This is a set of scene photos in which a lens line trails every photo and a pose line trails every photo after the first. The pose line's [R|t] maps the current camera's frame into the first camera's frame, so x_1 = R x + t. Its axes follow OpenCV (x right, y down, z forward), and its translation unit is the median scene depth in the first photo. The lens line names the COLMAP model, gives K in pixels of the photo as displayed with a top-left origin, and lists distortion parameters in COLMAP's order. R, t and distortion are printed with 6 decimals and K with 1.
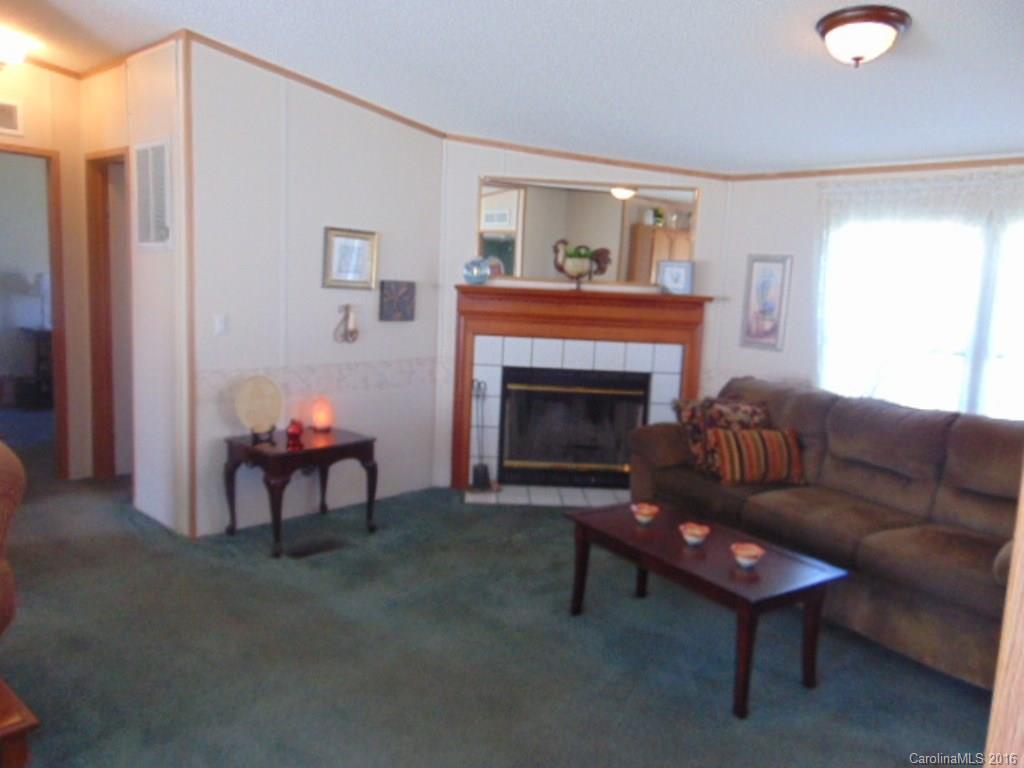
lens RADIAL K [[744.8, 0, 515.2], [0, 744.8, 381.8], [0, 0, 1]] dist [0.028644, 0.006395]
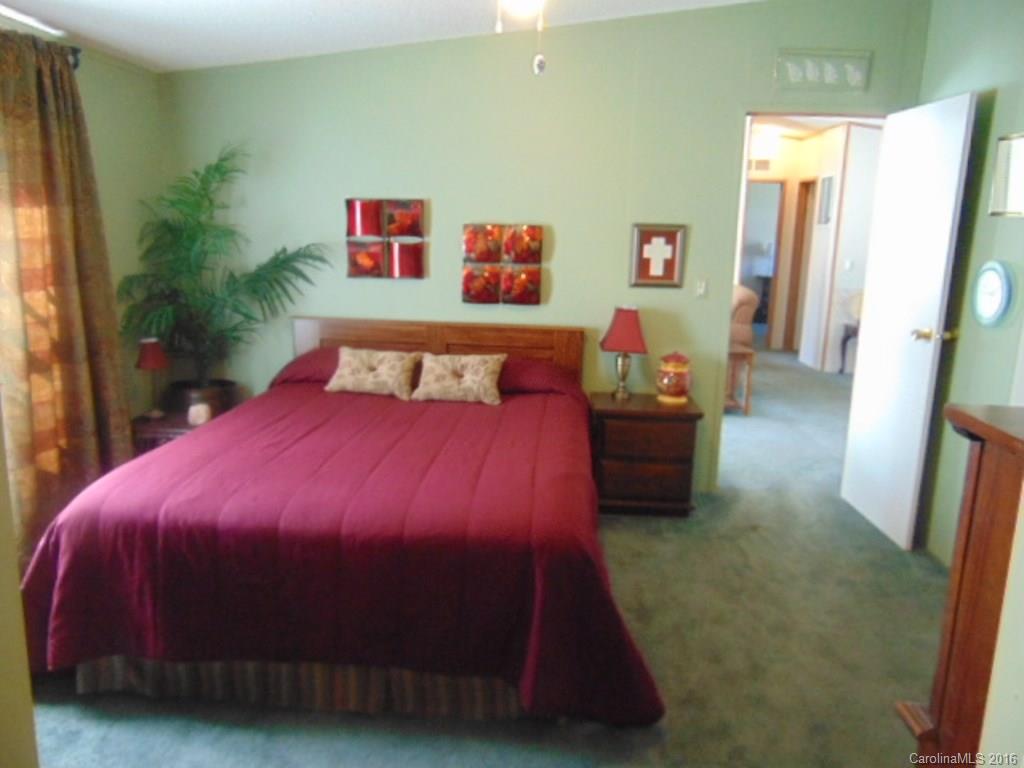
lens RADIAL K [[744.8, 0, 514.0], [0, 744.8, 385.3], [0, 0, 1]] dist [0.028644, 0.006395]
pose [[0.637317, 0.117260, -0.761628, 0.537576], [-0.091394, 0.992881, 0.076387, 0.153984], [0.765163, 0.020925, 0.643497, -0.861642]]
